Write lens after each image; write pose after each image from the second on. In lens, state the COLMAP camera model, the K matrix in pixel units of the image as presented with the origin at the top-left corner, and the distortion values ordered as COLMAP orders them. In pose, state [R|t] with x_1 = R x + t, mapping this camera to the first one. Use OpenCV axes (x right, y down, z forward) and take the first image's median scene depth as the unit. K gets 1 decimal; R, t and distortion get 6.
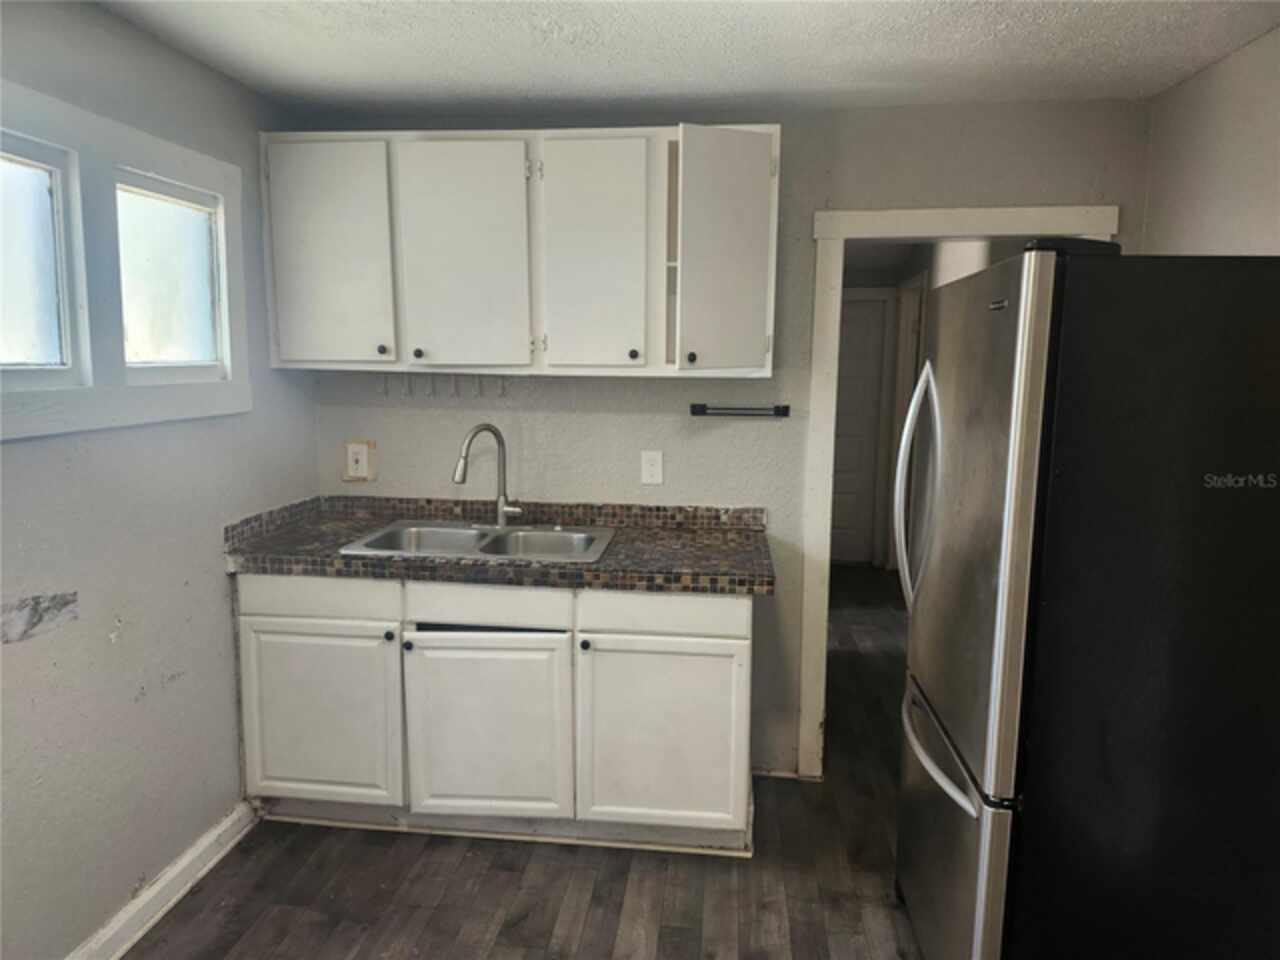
lens RADIAL K [[881.0, 0, 623.2], [0, 881.0, 479.9], [0, 0, 1]] dist [0.065832, -0.060732]
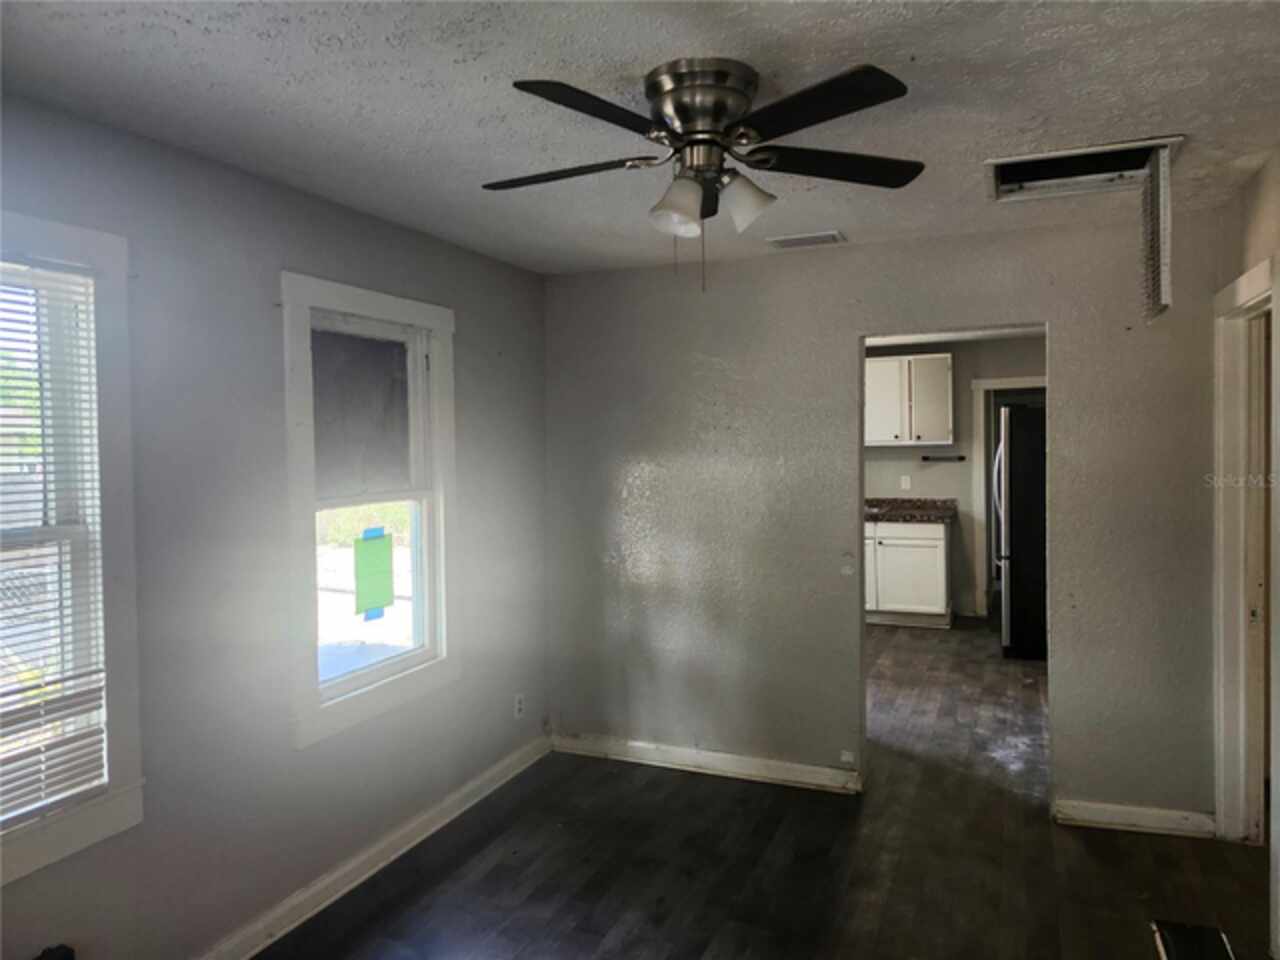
lens RADIAL K [[881.0, 0, 638.7], [0, 881.0, 472.8], [0, 0, 1]] dist [0.065832, -0.060732]
pose [[0.960088, -0.021477, -0.278871, 0.008095], [-0.010701, 0.993497, -0.113354, 0.281577], [0.279493, 0.111814, 0.953615, -1.789337]]
